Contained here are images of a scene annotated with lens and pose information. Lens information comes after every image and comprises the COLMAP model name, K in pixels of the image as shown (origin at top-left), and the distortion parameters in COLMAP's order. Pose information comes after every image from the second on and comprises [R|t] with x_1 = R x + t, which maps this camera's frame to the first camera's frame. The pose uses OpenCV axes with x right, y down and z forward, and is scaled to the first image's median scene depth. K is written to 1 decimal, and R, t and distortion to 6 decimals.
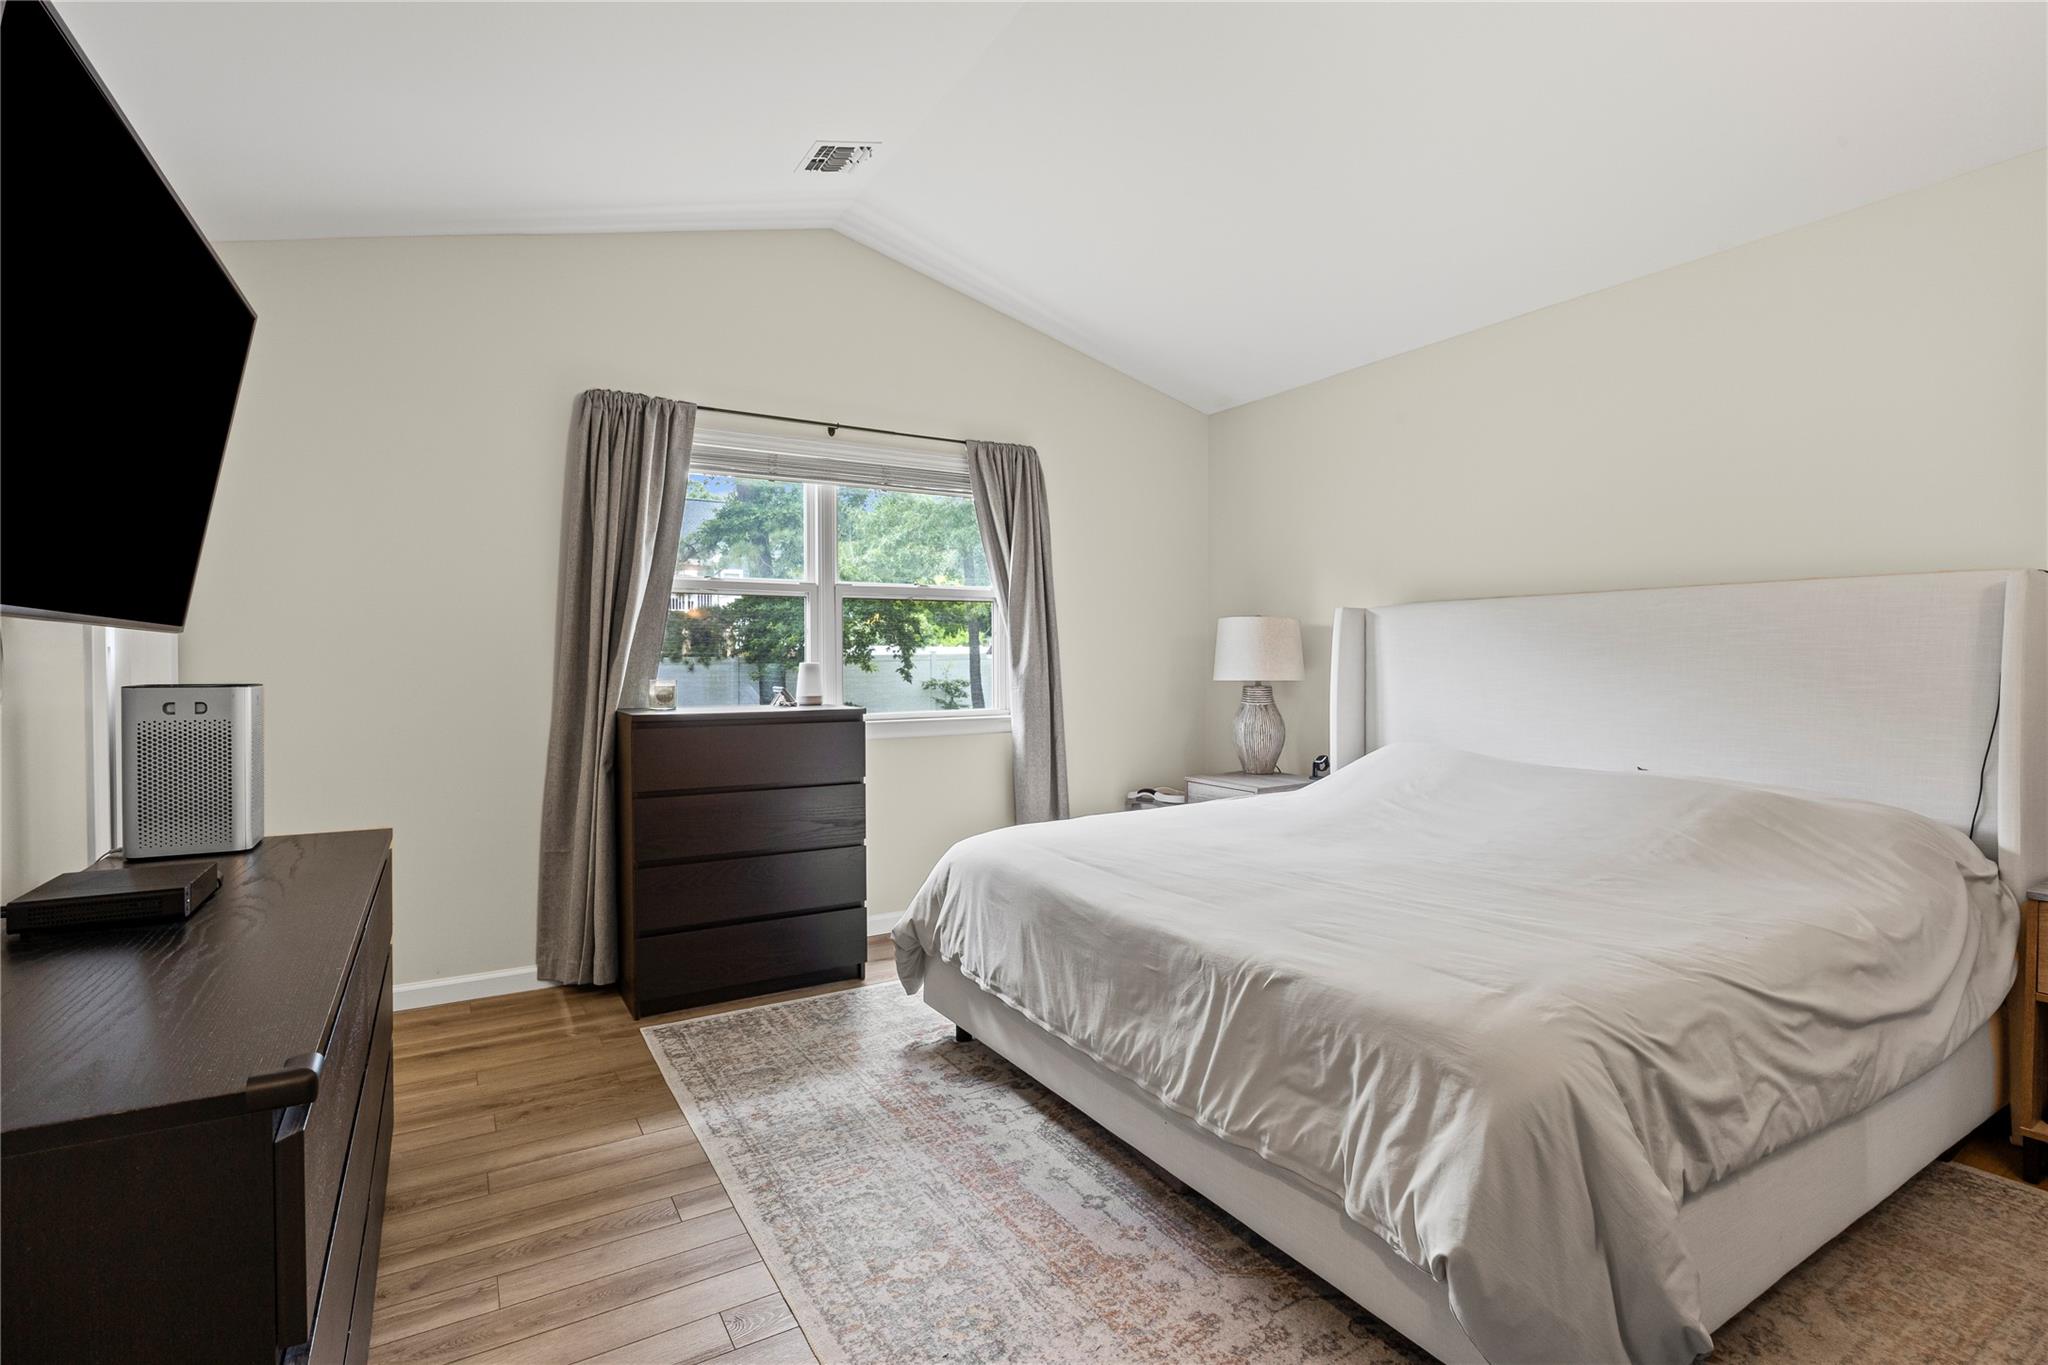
lens RADIAL K [[958.9, 0, 1025.7], [0, 958.9, 659.5], [0, 0, 1]] dist [-0.013458, 0.000454]
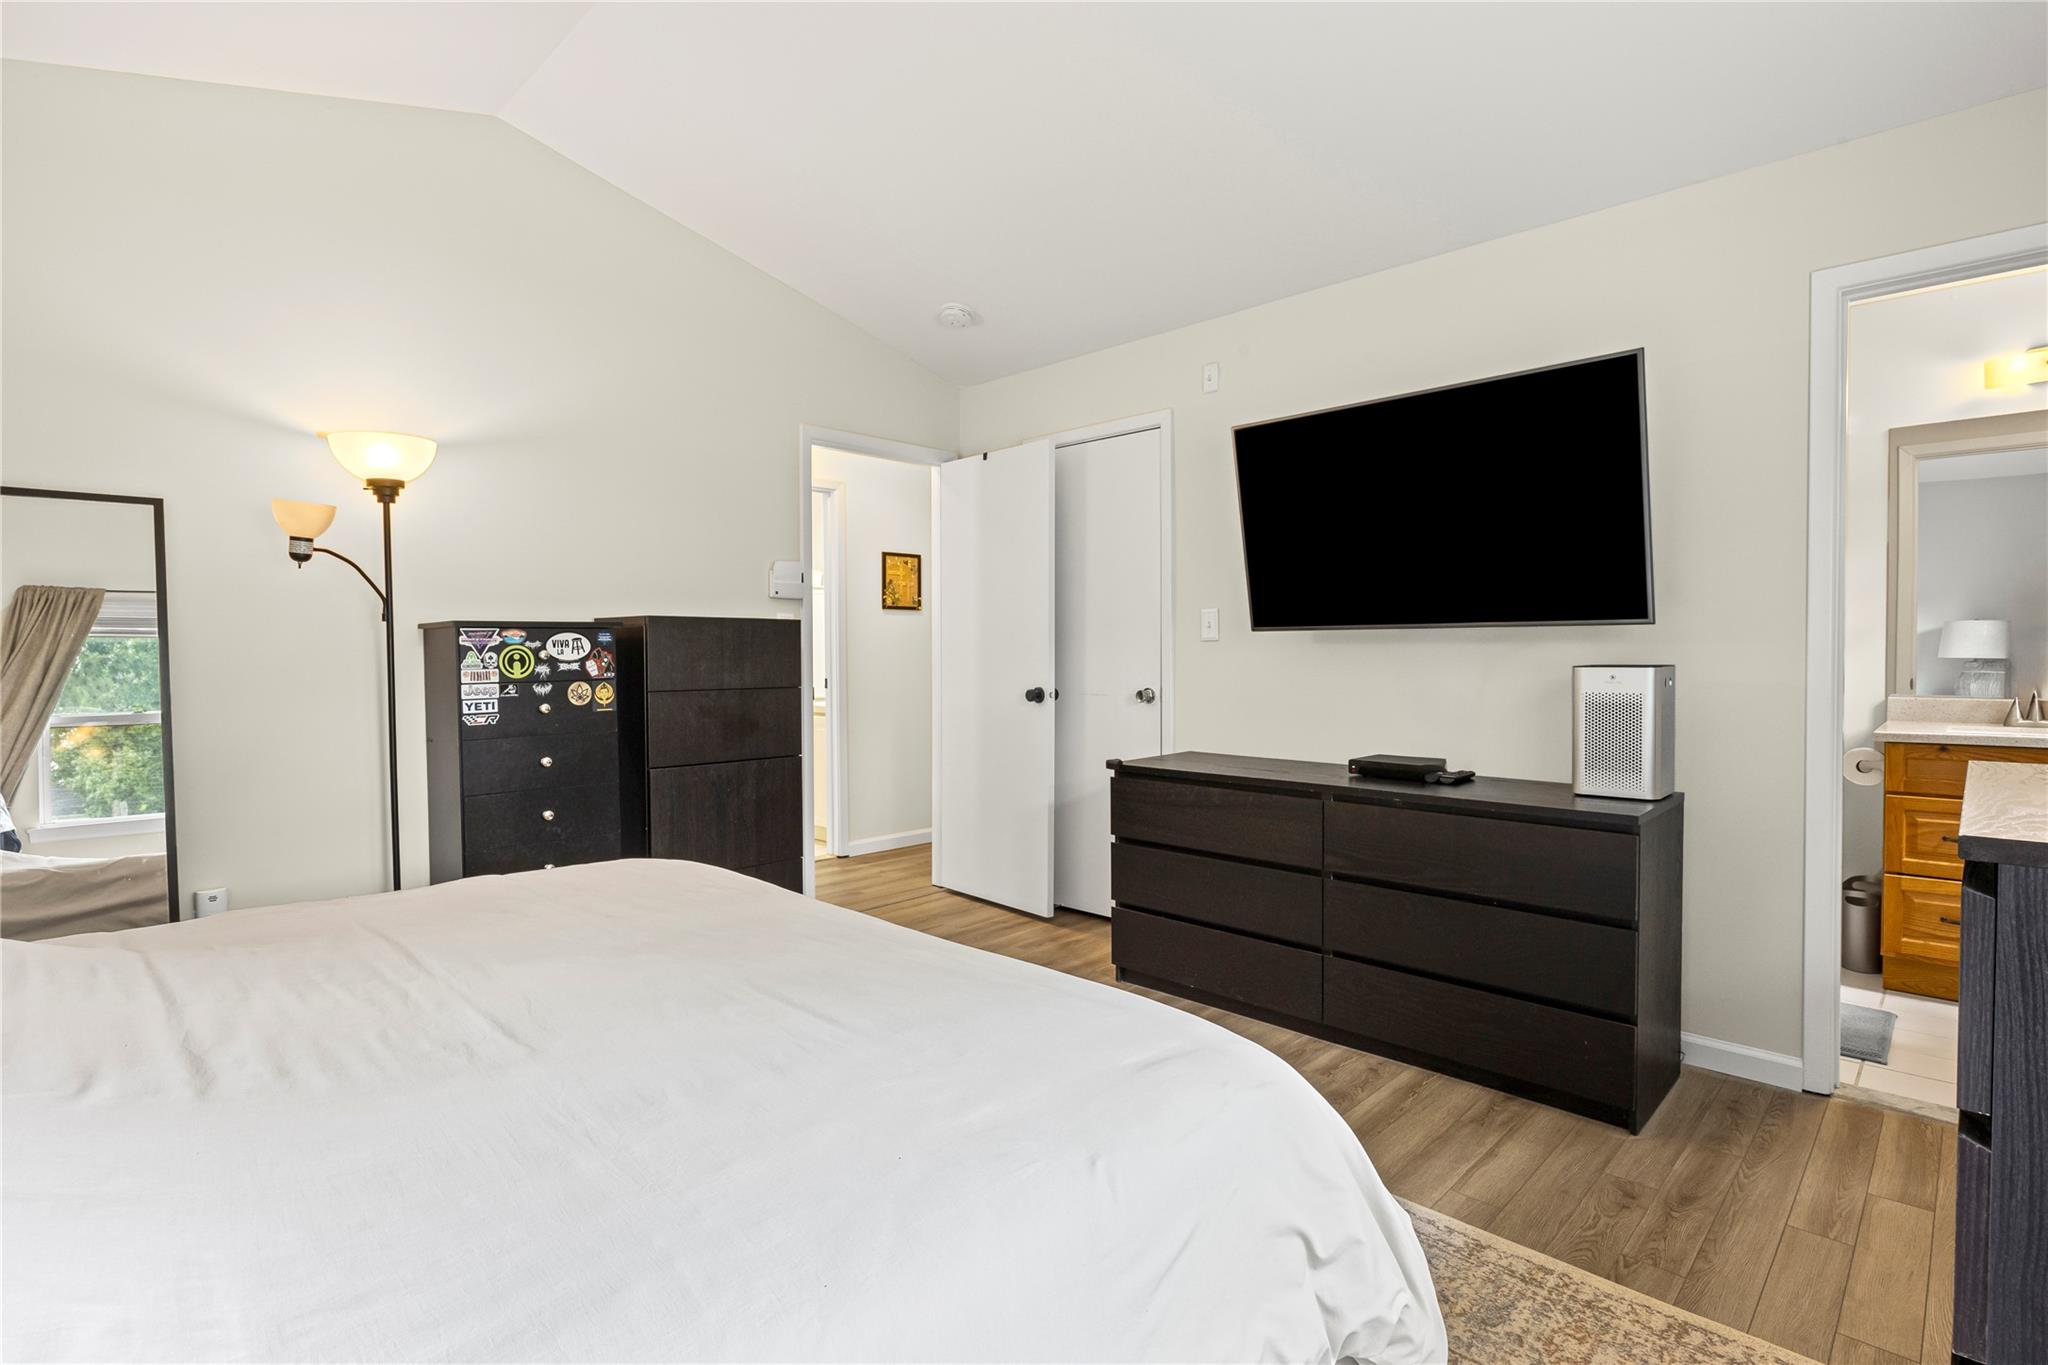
lens RADIAL K [[958.9, 0, 1025.7], [0, 958.9, 659.5], [0, 0, 1]] dist [-0.013458, 0.000454]
pose [[-0.968247, 0.005694, -0.249931, 0.191483], [0.004575, 0.999977, 0.005058, 0.007717], [0.249954, 0.003754, -0.968250, 1.764646]]
